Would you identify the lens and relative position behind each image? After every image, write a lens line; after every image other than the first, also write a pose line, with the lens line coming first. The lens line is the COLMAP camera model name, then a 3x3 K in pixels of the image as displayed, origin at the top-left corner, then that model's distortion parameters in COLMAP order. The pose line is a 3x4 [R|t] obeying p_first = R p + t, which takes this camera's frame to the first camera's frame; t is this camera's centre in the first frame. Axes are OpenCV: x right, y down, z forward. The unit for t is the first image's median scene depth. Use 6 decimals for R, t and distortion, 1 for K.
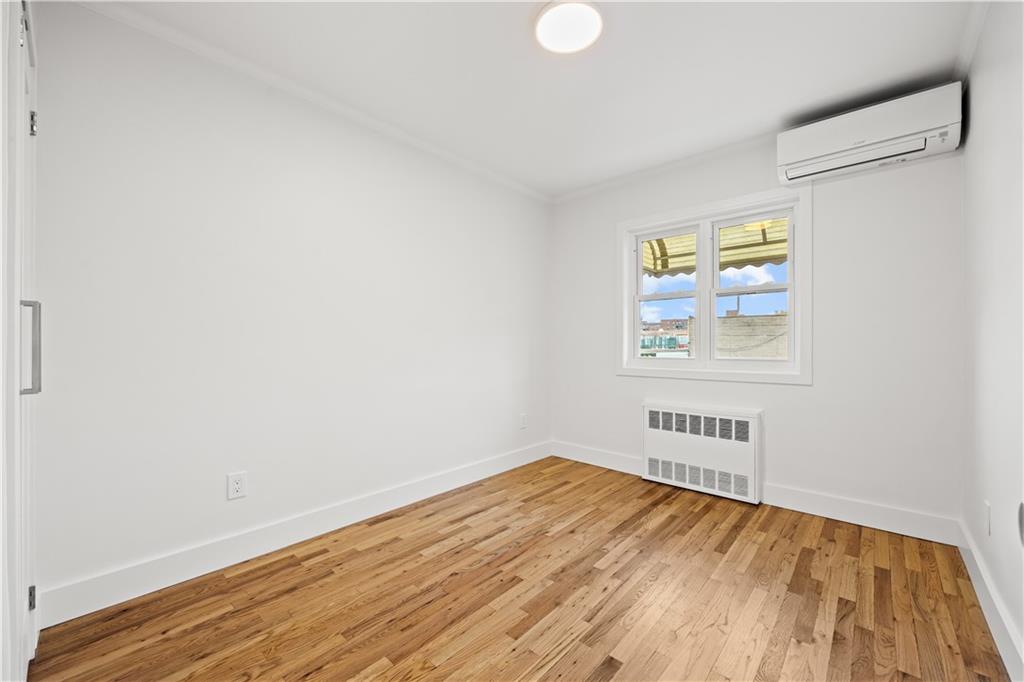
lens RADIAL K [[415.8, 0, 503.1], [0, 415.8, 343.0], [0, 0, 1]] dist [0.001204, -0.000548]
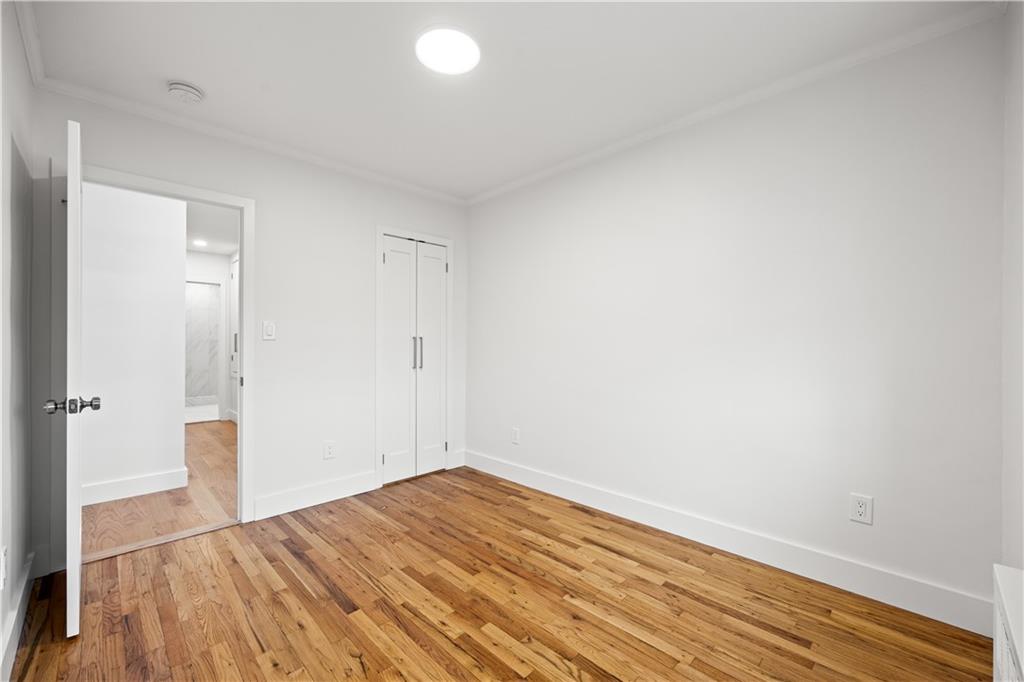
lens RADIAL K [[415.8, 0, 508.0], [0, 415.8, 343.0], [0, 0, 1]] dist [0.001204, -0.000548]
pose [[-0.054105, -0.005053, -0.998522, 0.925230], [0.002276, 0.999984, -0.005184, -0.019981], [0.998533, -0.002553, -0.054092, 0.950948]]
